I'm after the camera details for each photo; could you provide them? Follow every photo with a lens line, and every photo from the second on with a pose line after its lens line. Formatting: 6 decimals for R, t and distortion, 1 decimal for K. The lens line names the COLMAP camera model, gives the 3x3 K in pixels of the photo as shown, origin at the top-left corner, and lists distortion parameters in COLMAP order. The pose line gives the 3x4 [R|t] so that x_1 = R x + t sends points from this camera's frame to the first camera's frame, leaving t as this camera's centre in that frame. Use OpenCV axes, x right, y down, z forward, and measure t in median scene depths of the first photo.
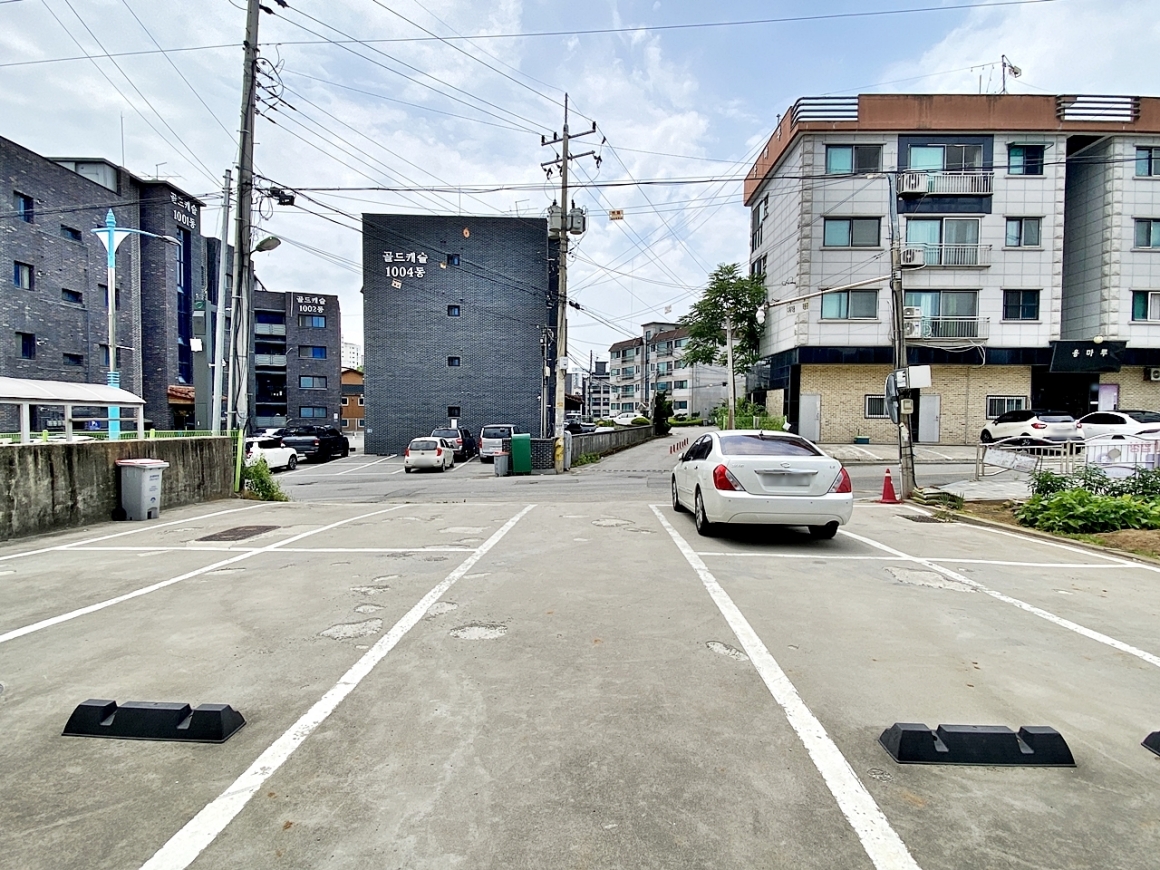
lens RADIAL K [[586.8, 0, 584.4], [0, 586.8, 442.4], [0, 0, 1]] dist [0.000165, -0.013627]
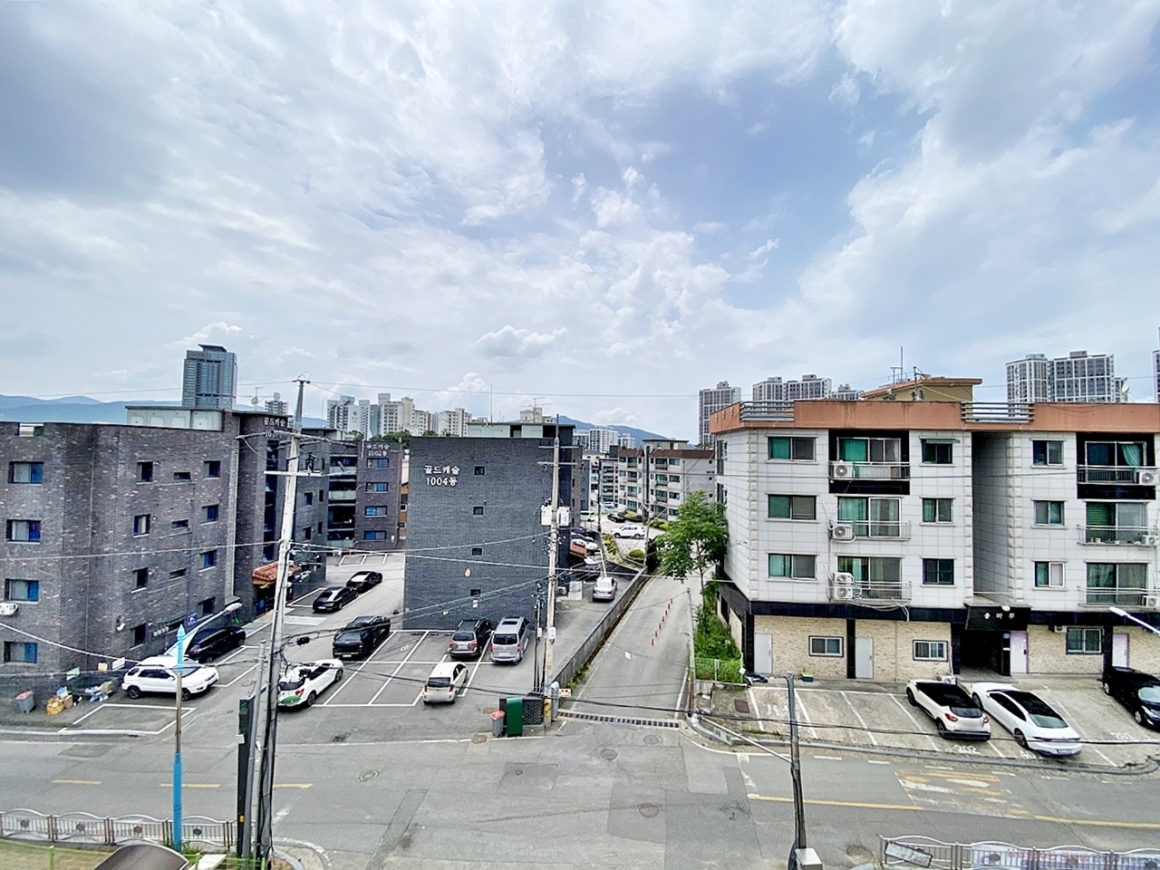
lens RADIAL K [[480.7, 0, 590.6], [0, 480.7, 412.8], [0, 0, 1]] dist [-0.011745, -0.005544]
pose [[0.998887, 0.005568, -0.046845, 0.082970], [-0.009822, 0.995796, -0.091066, -0.461967], [0.046141, 0.091424, 0.994742, -0.028540]]
